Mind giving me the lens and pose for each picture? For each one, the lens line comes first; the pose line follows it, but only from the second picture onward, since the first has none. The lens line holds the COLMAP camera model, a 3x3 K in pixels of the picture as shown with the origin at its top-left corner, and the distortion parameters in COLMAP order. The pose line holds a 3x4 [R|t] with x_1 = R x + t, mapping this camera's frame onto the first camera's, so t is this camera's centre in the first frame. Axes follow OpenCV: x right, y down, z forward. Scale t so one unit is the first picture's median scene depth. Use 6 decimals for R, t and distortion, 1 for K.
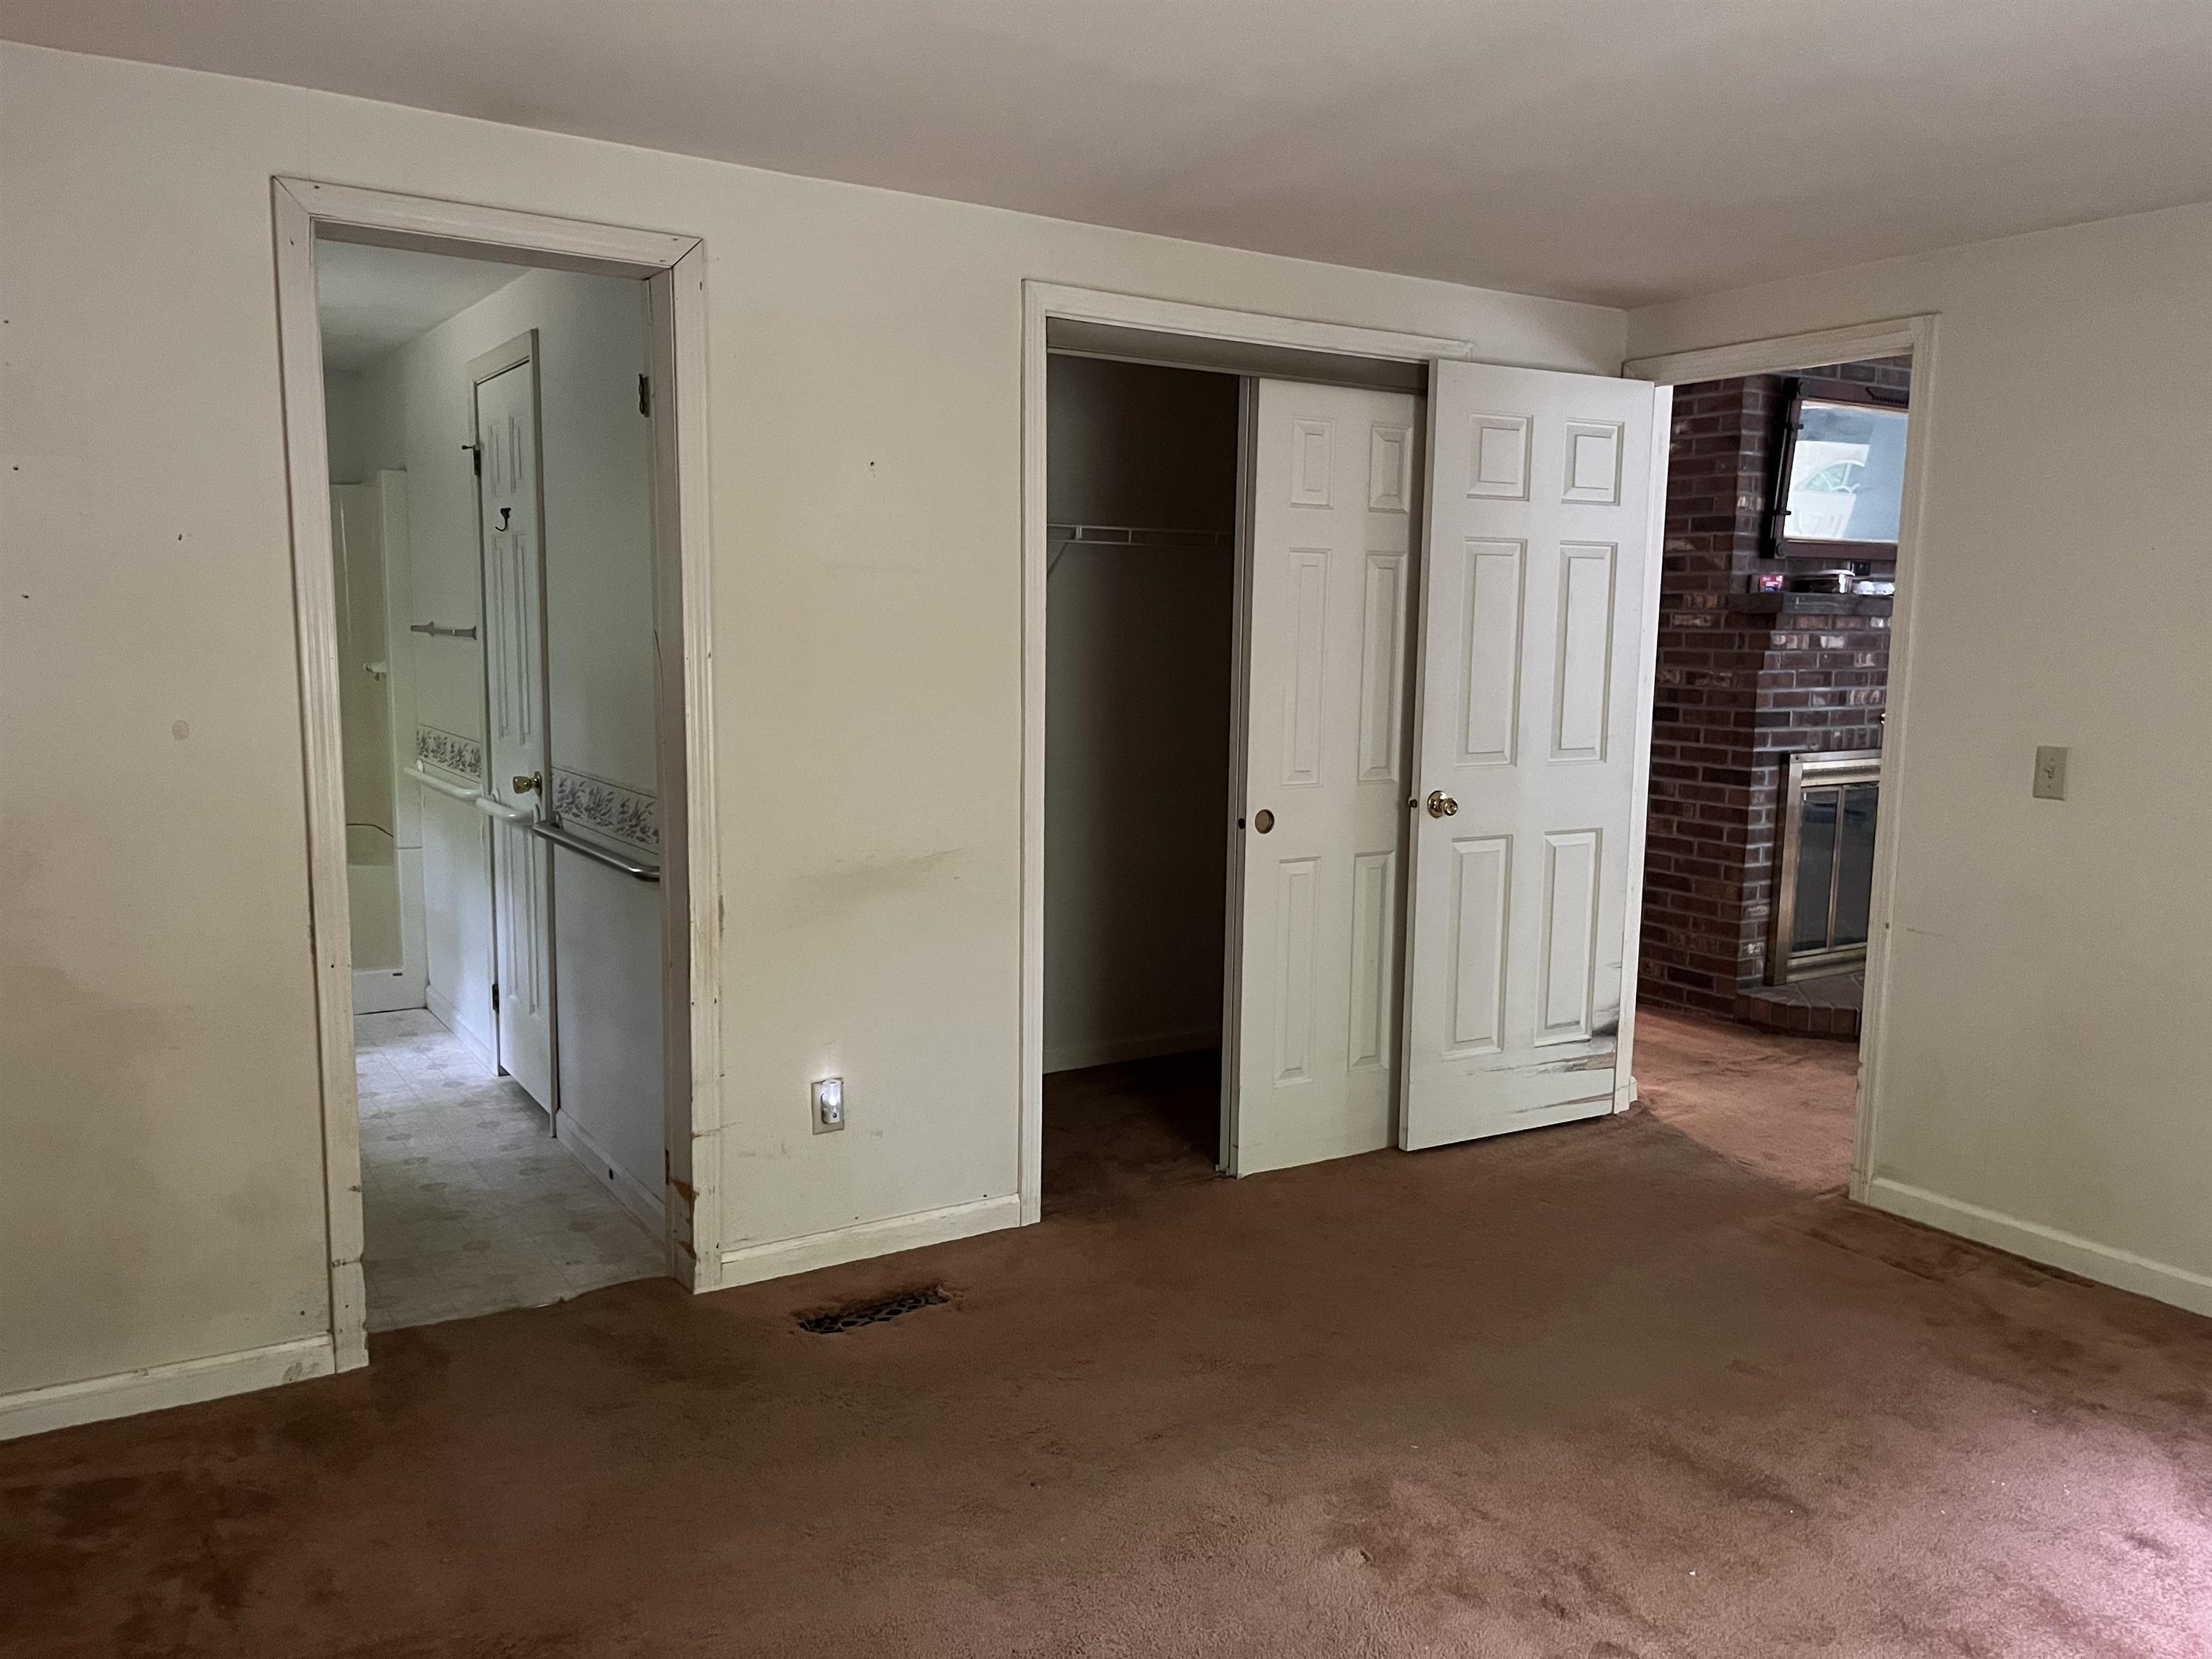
lens RADIAL K [[1688.4, 0, 1102.7], [0, 1688.4, 842.1], [0, 0, 1]] dist [0.073705, -0.096678]
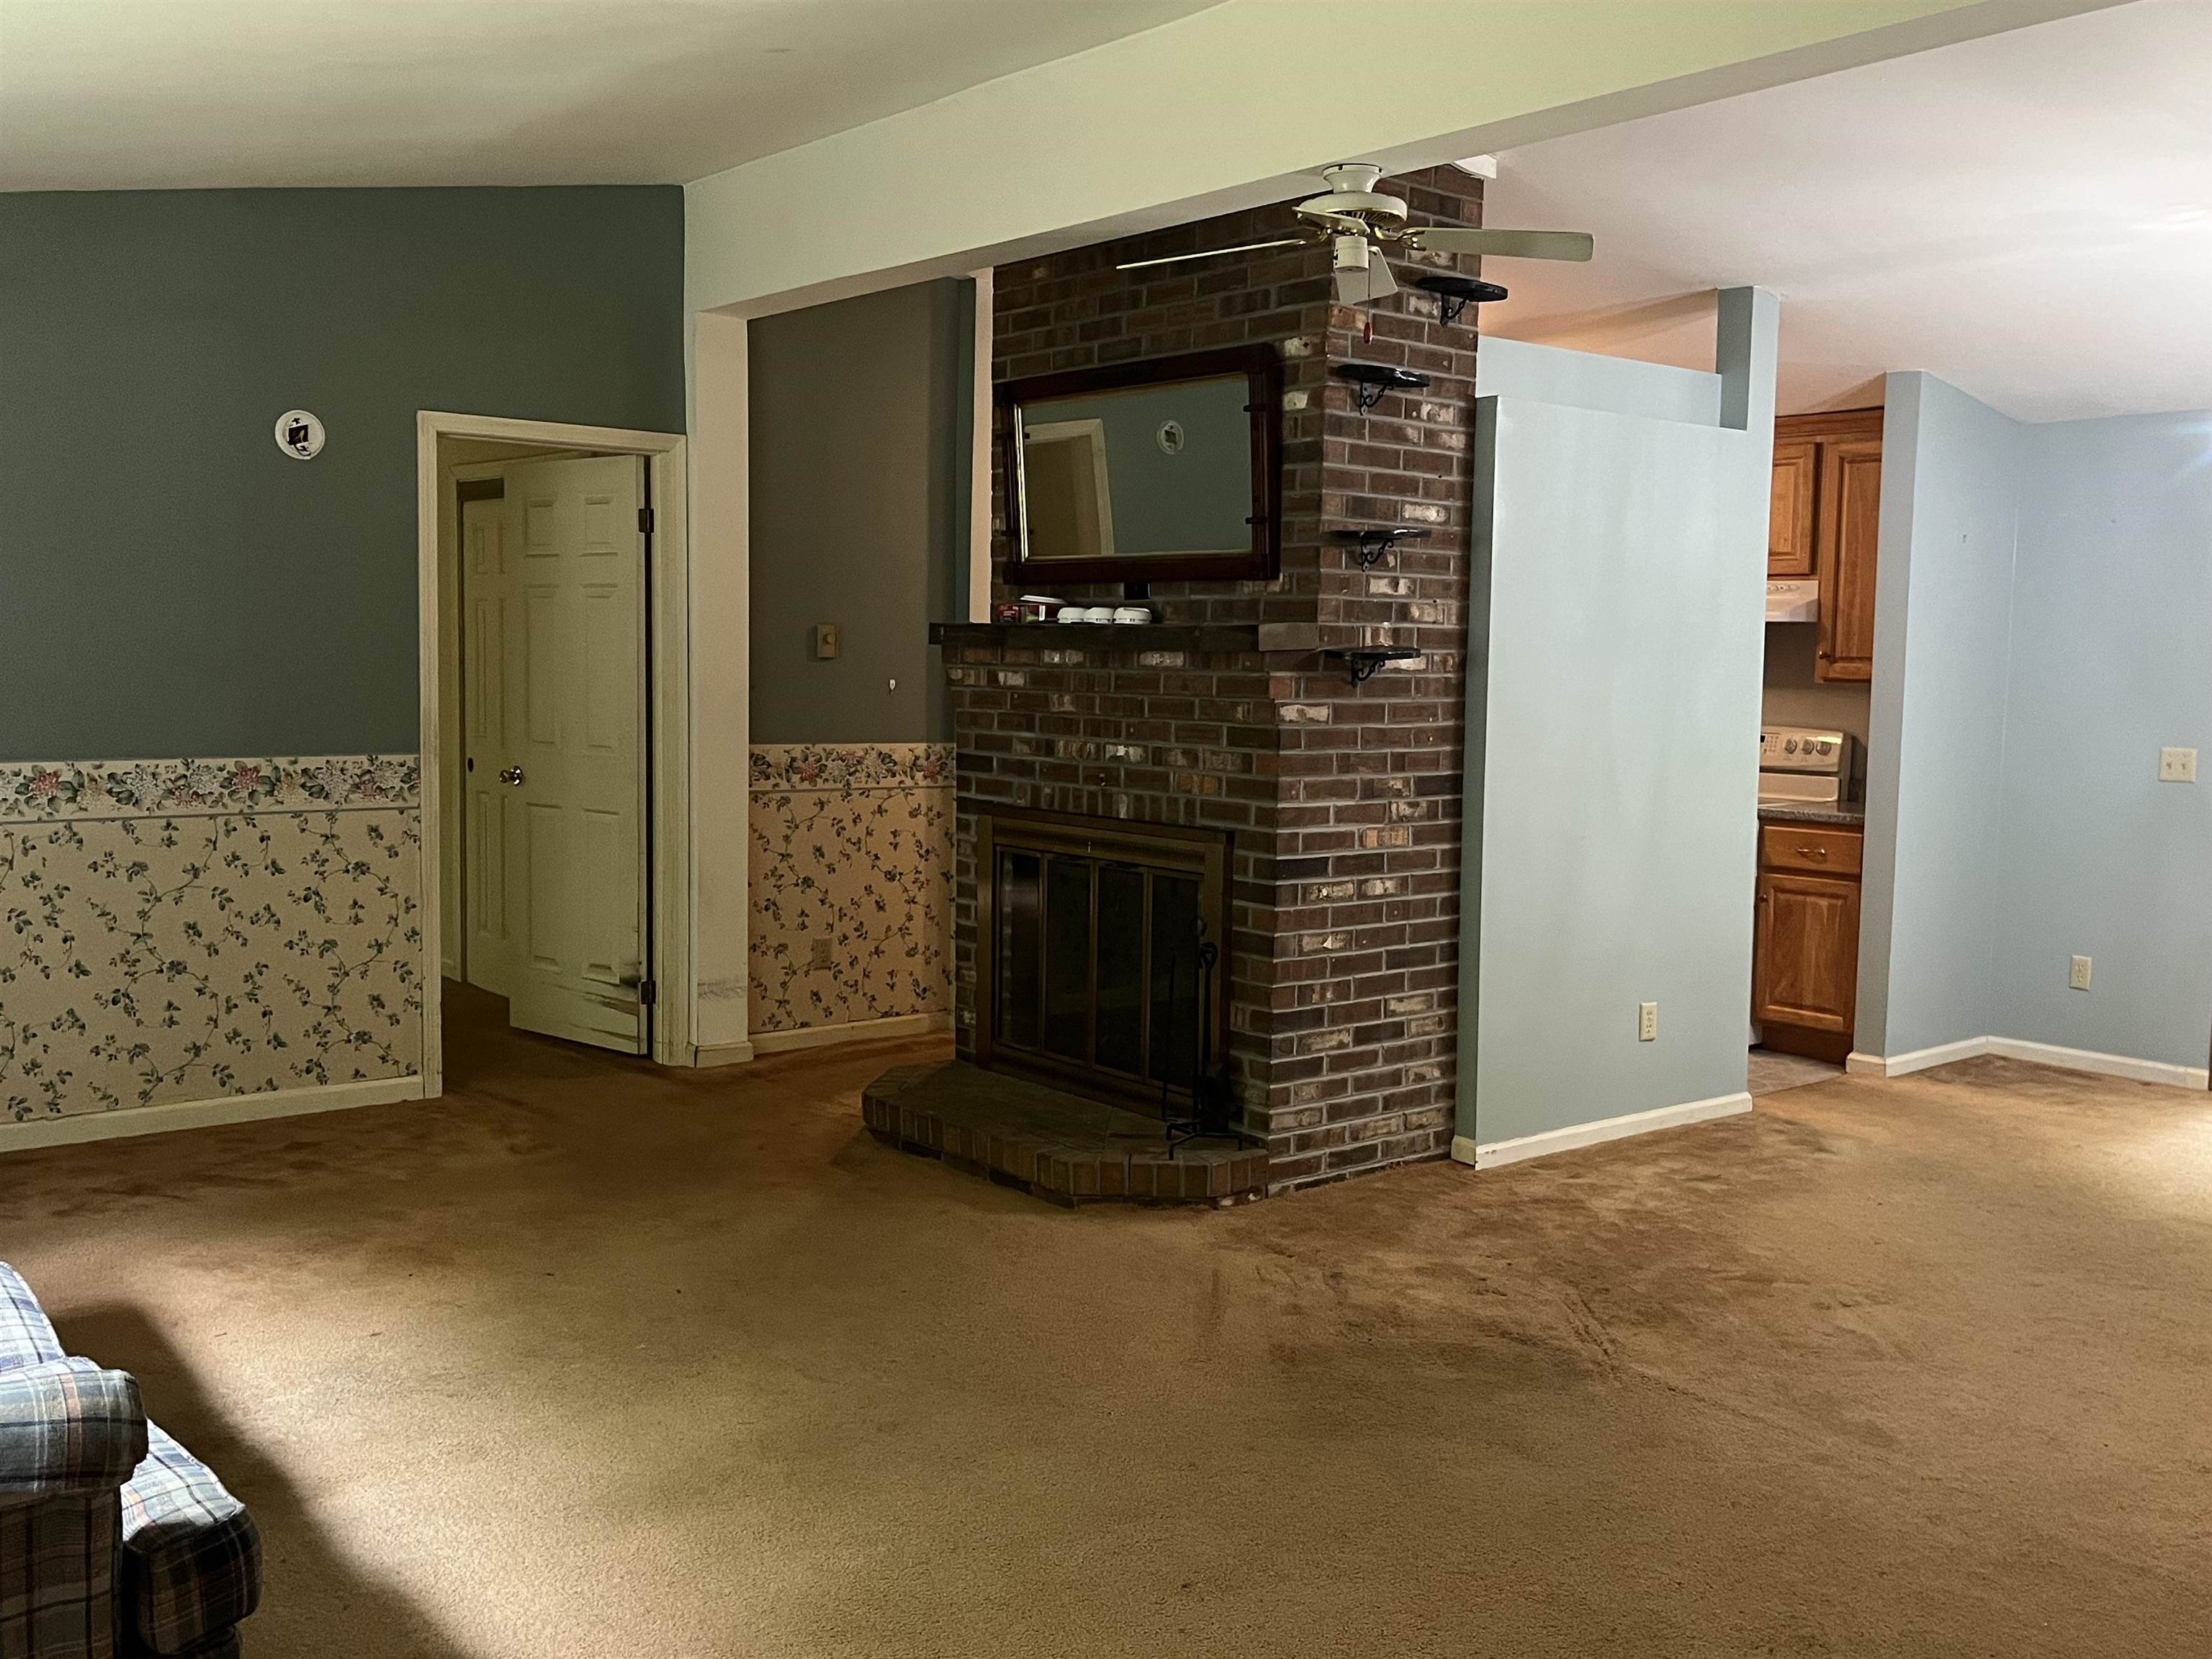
lens RADIAL K [[2072.9, 0, 1105.2], [0, 2072.9, 832.5], [0, 0, 1]] dist [0.061232, 0.000000]
pose [[0.117536, 0.081444, -0.989723, 1.446897], [-0.146060, 0.987210, 0.063892, -0.112846], [0.982269, 0.137050, 0.127929, 0.910844]]
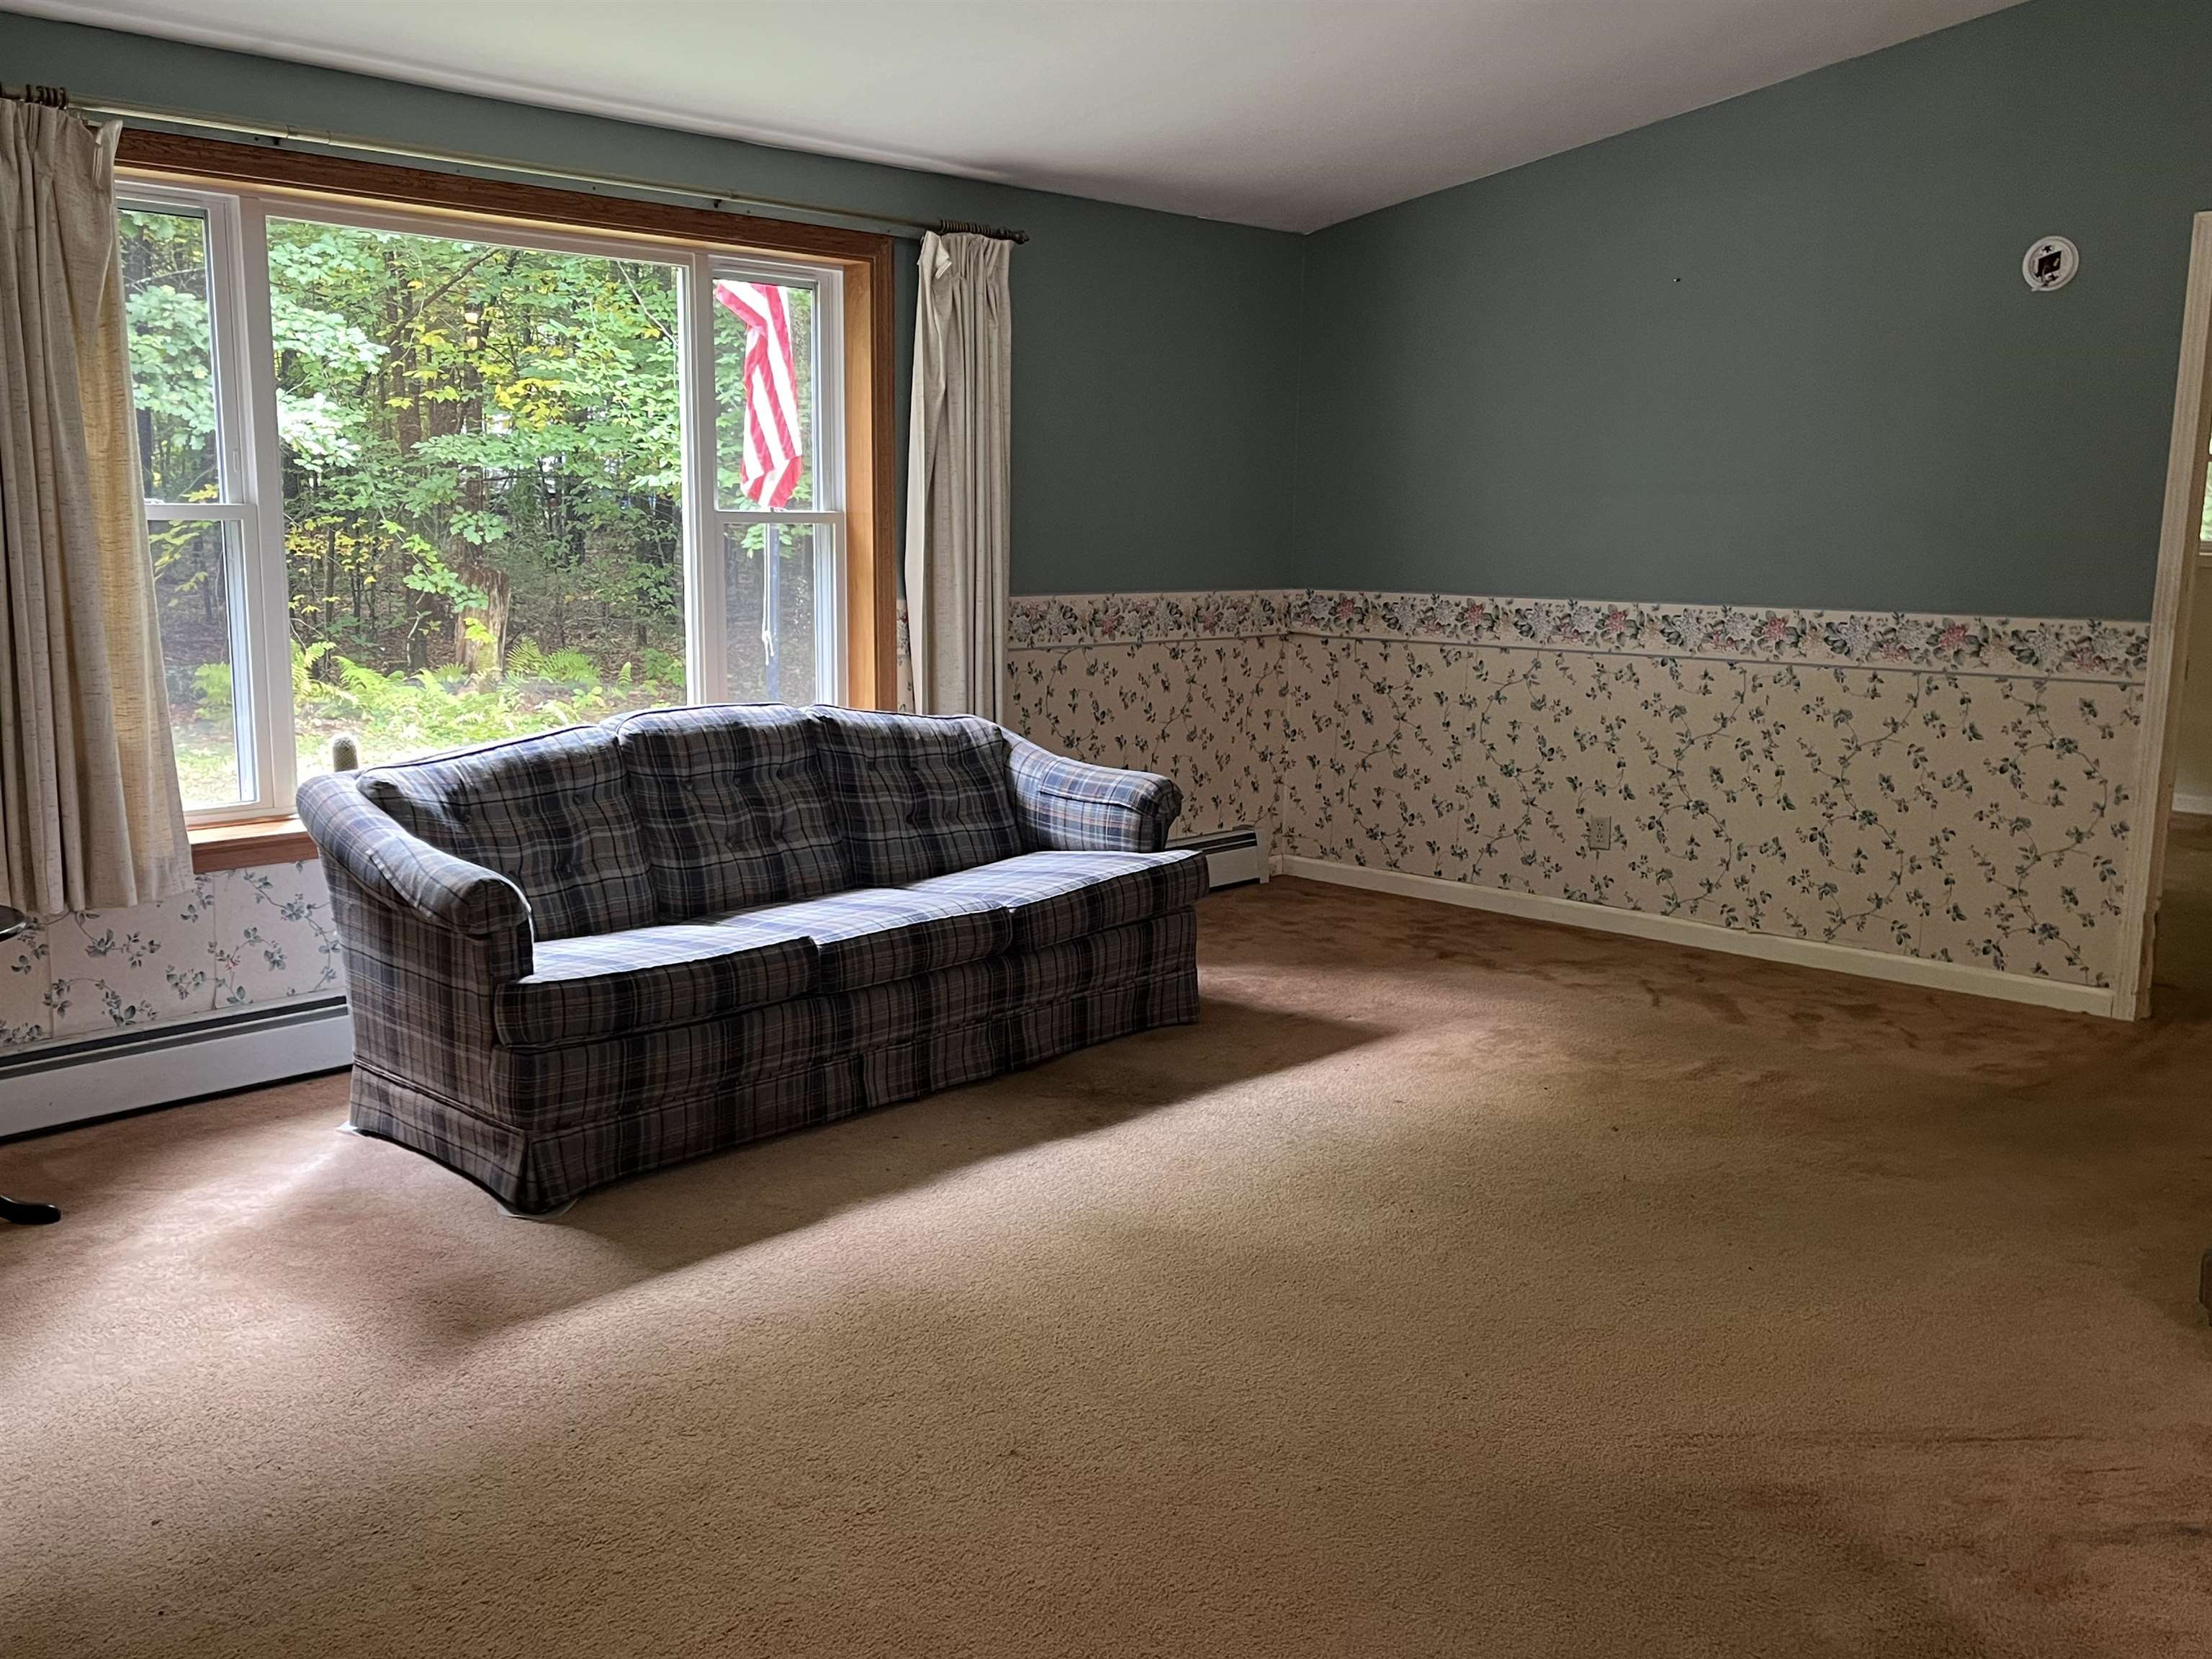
lens RADIAL K [[2072.9, 0, 1092.0], [0, 2072.9, 844.3], [0, 0, 1]] dist [0.061232, 0.000000]
pose [[-0.969275, 0.018664, -0.245271, 1.025153], [-0.053696, 0.957016, 0.285021, -0.178948], [0.240048, 0.289433, -0.926610, 1.474345]]
